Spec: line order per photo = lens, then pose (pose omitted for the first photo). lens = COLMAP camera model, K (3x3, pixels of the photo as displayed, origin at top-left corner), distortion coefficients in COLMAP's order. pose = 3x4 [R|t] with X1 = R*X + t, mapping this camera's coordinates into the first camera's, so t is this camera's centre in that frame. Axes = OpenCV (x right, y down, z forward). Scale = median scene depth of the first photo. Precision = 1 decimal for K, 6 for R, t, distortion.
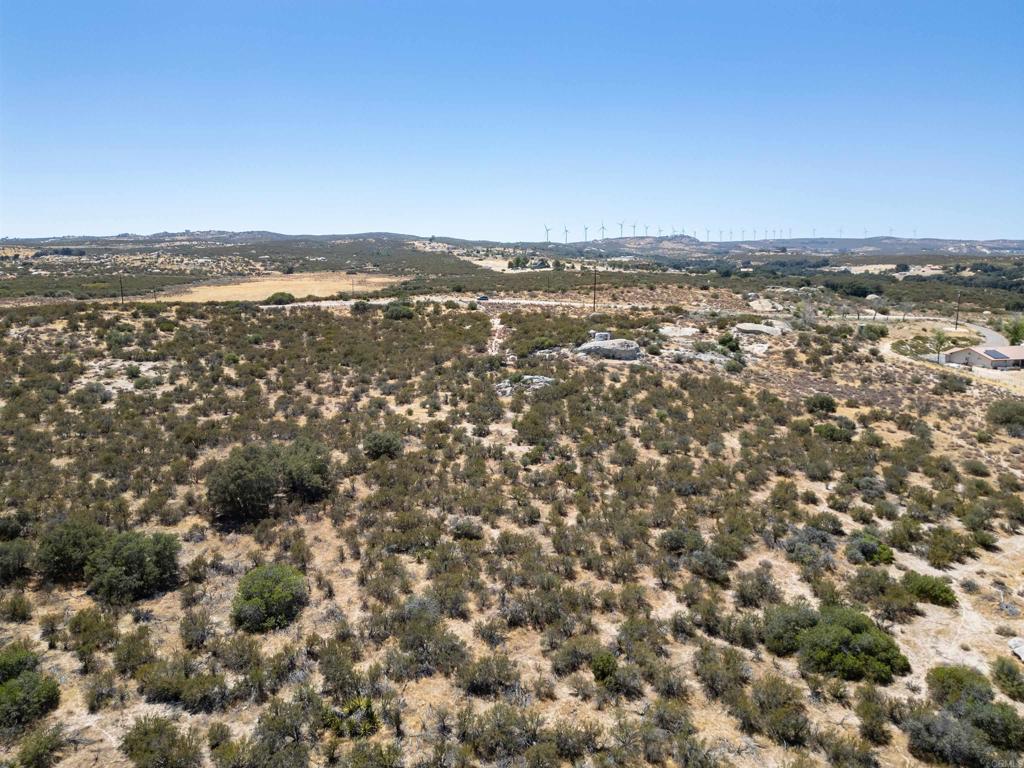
lens RADIAL K [[719.7, 0, 509.3], [0, 719.7, 385.5], [0, 0, 1]] dist [0.067873, -0.069321]
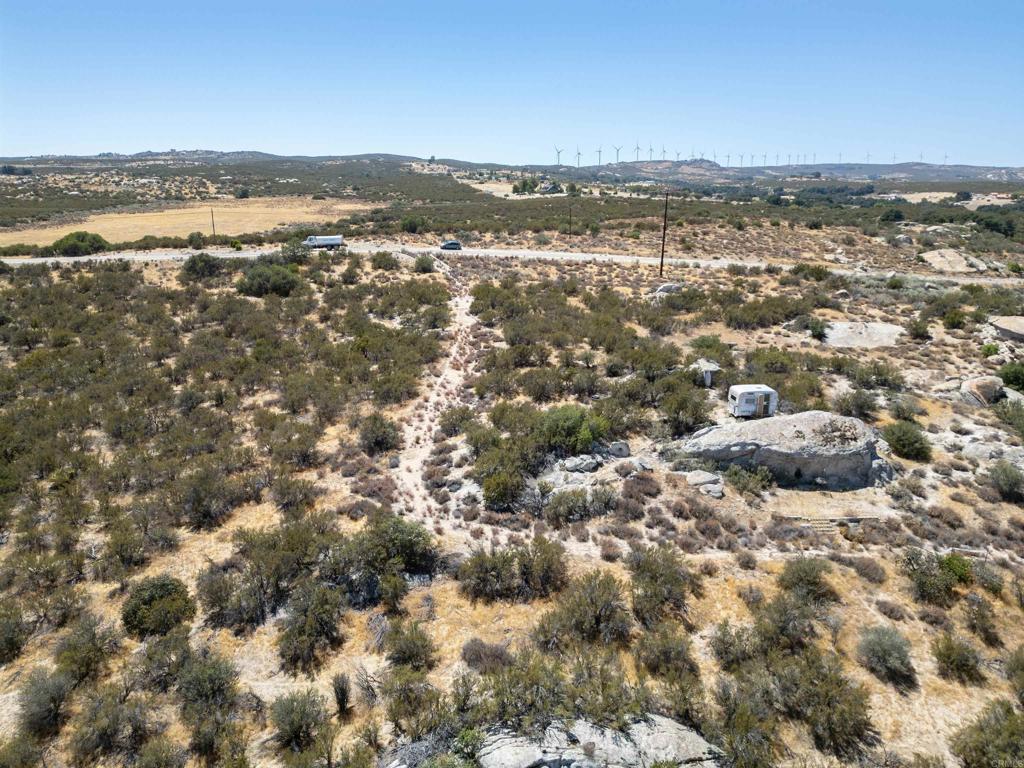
lens RADIAL K [[719.7, 0, 509.3], [0, 719.7, 385.5], [0, 0, 1]] dist [0.067873, -0.069321]
pose [[0.999901, 0.009993, -0.009944, 0.013748], [-0.008979, 0.995222, 0.097226, -0.066563], [0.010868, -0.097127, 0.995213, 0.425562]]
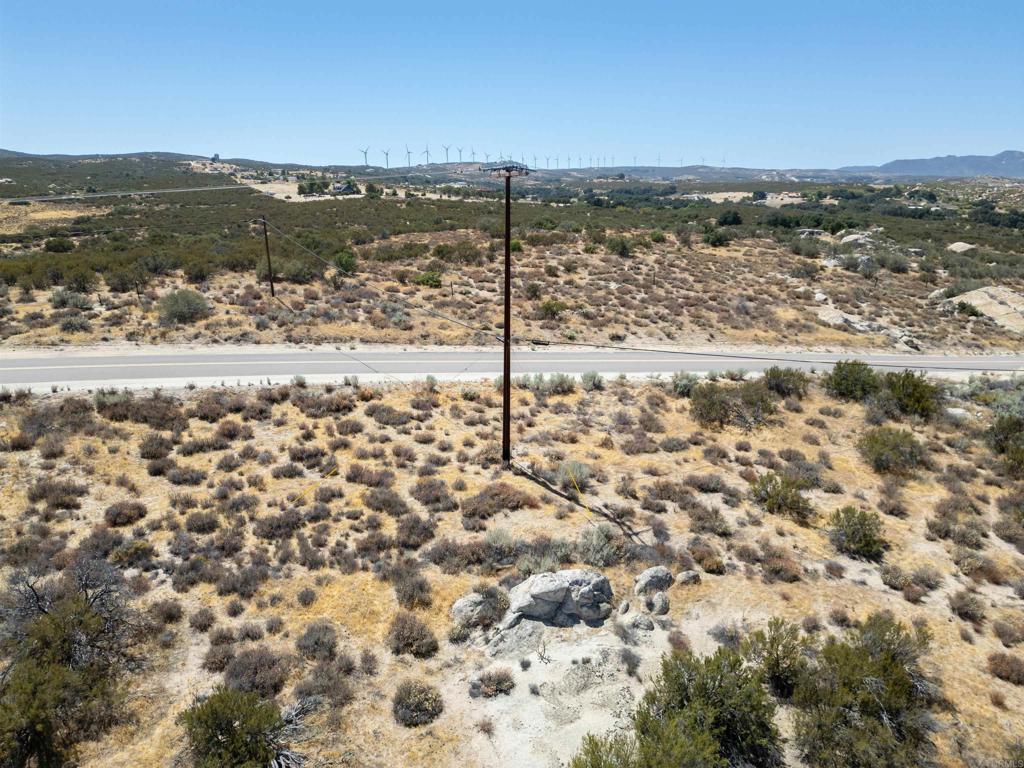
lens RADIAL K [[719.7, 0, 509.3], [0, 719.7, 385.5], [0, 0, 1]] dist [0.067873, -0.069321]
pose [[0.972472, -0.061605, 0.224728, 0.076146], [0.040326, 0.994361, 0.098083, -0.119273], [-0.229504, -0.086320, 0.969473, 0.761712]]
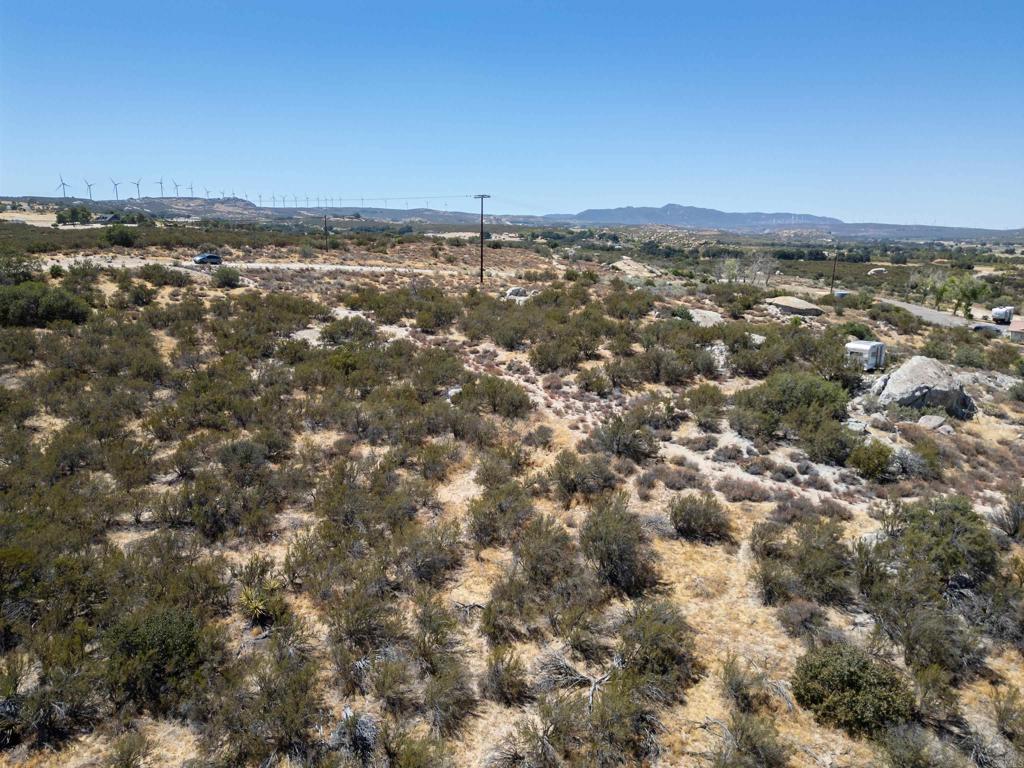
lens RADIAL K [[719.7, 0, 509.3], [0, 719.7, 385.5], [0, 0, 1]] dist [0.067873, -0.069321]
pose [[0.826385, -0.106838, 0.552877, -0.134648], [0.083474, 0.994231, 0.067357, -0.057457], [-0.556884, -0.009512, 0.830536, 0.509025]]
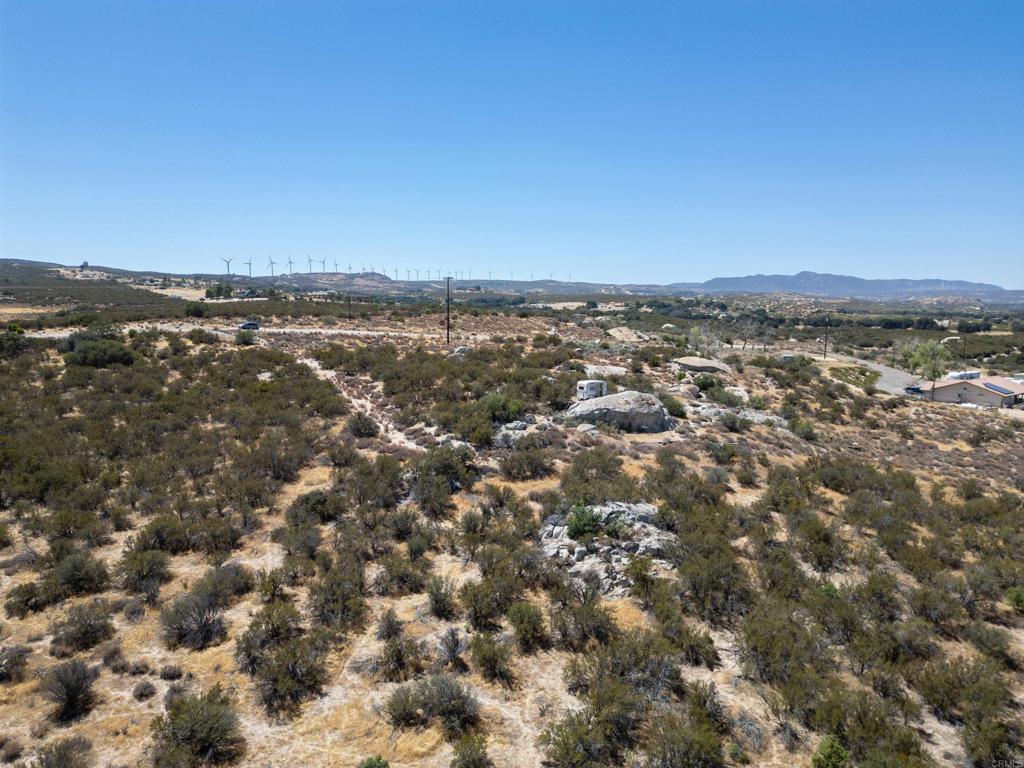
lens RADIAL K [[719.7, 0, 509.3], [0, 719.7, 385.5], [0, 0, 1]] dist [0.067873, -0.069321]
pose [[0.910784, -0.042059, 0.410736, -0.086846], [0.063324, 0.997258, -0.038298, -0.034006], [-0.407999, 0.060891, 0.910949, 0.351433]]
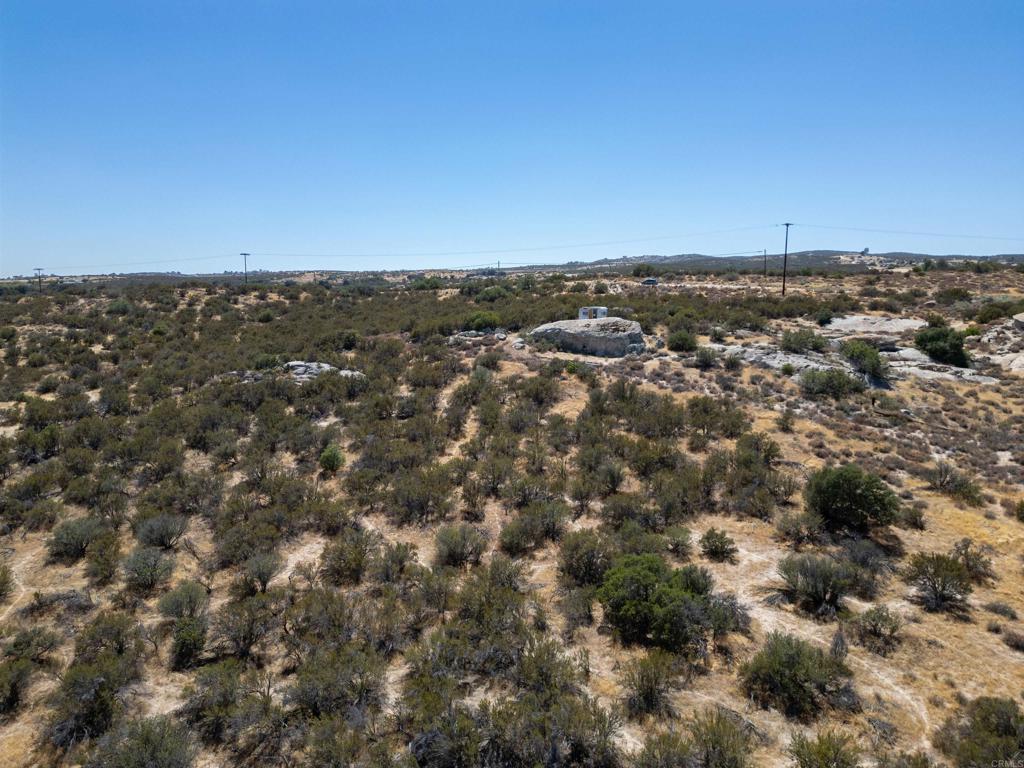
lens RADIAL K [[719.7, 0, 509.3], [0, 719.7, 385.5], [0, 0, 1]] dist [0.067873, -0.069321]
pose [[0.826353, 0.069256, -0.558878, 0.242622], [-0.088697, 0.996029, -0.007719, -0.003062], [0.556124, 0.055949, 0.829214, 0.332304]]
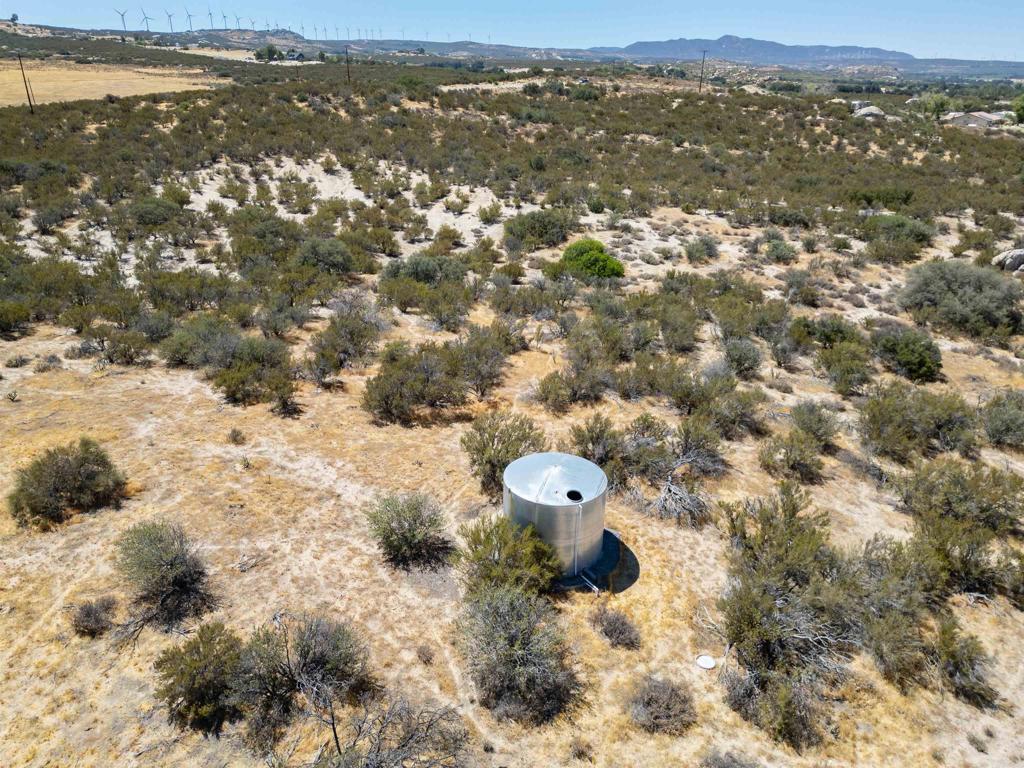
lens RADIAL K [[719.7, 0, 509.3], [0, 719.7, 385.5], [0, 0, 1]] dist [0.067873, -0.069321]
pose [[0.852427, -0.197271, 0.484202, -0.689372], [0.073399, 0.962070, 0.262743, 0.013439], [-0.517668, -0.188430, 0.834574, 0.109248]]
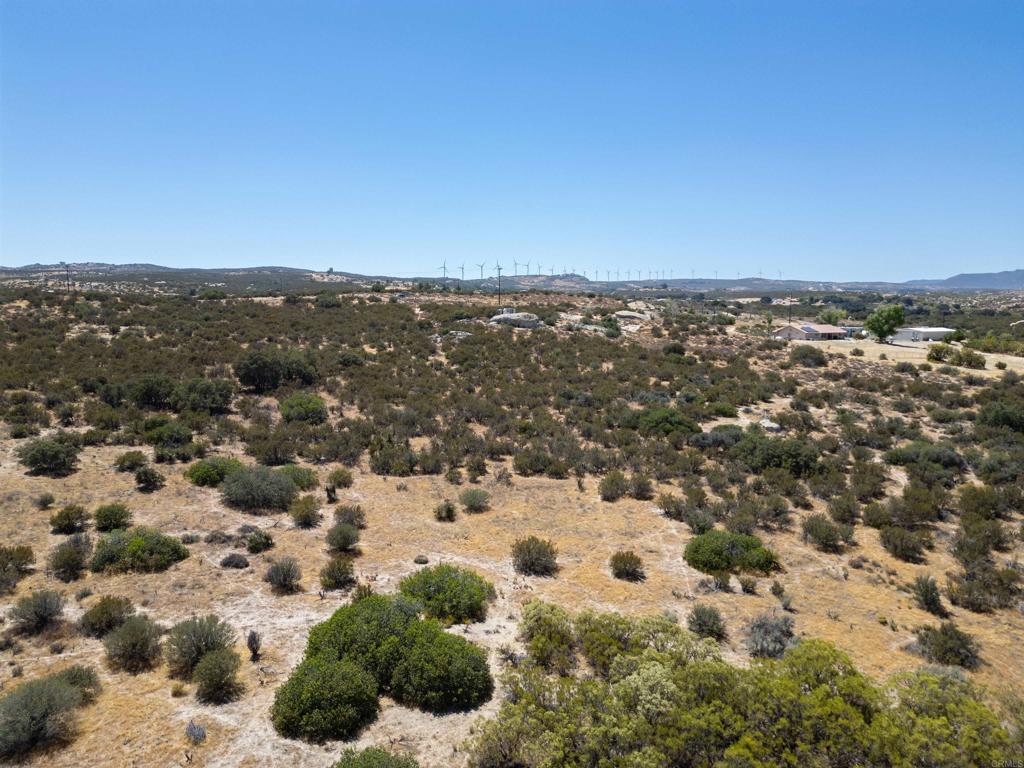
lens RADIAL K [[718.3, 0, 509.1], [0, 718.3, 385.8], [0, 0, 1]] dist [0.084054, -0.095173]
pose [[0.989919, -0.012569, 0.141073, -0.028876], [0.019991, 0.998482, -0.051319, 0.077720], [-0.140214, 0.053622, 0.988668, -0.131120]]
